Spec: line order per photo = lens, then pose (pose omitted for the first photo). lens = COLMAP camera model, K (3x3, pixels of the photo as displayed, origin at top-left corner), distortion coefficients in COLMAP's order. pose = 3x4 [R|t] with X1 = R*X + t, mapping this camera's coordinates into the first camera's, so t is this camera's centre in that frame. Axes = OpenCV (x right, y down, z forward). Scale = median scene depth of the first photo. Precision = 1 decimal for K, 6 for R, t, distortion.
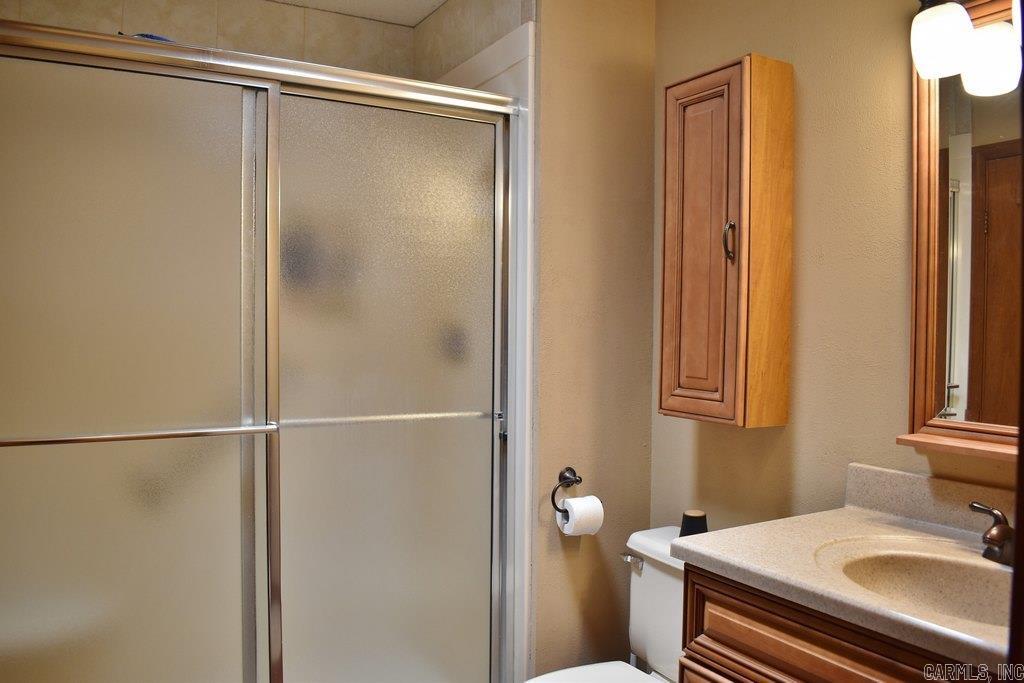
lens RADIAL K [[810.7, 0, 512.0], [0, 810.7, 341.5], [0, 0, 1]] dist [-0.071164, 0.003725]
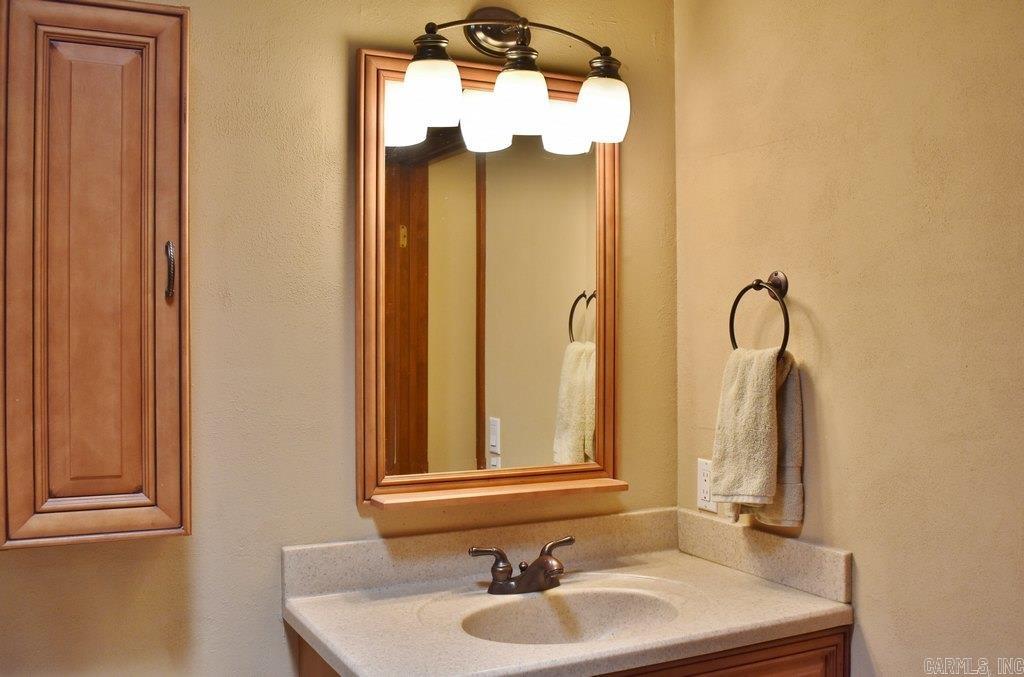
lens RADIAL K [[1007.5, 0, 526.0], [0, 1007.5, 337.4], [0, 0, 1]] dist [-0.013577, -0.014410]
pose [[0.054194, -0.013492, 0.998439, -0.628539], [0.025561, 0.999600, 0.012120, -0.076435], [-0.998203, 0.024864, 0.054518, 0.712996]]
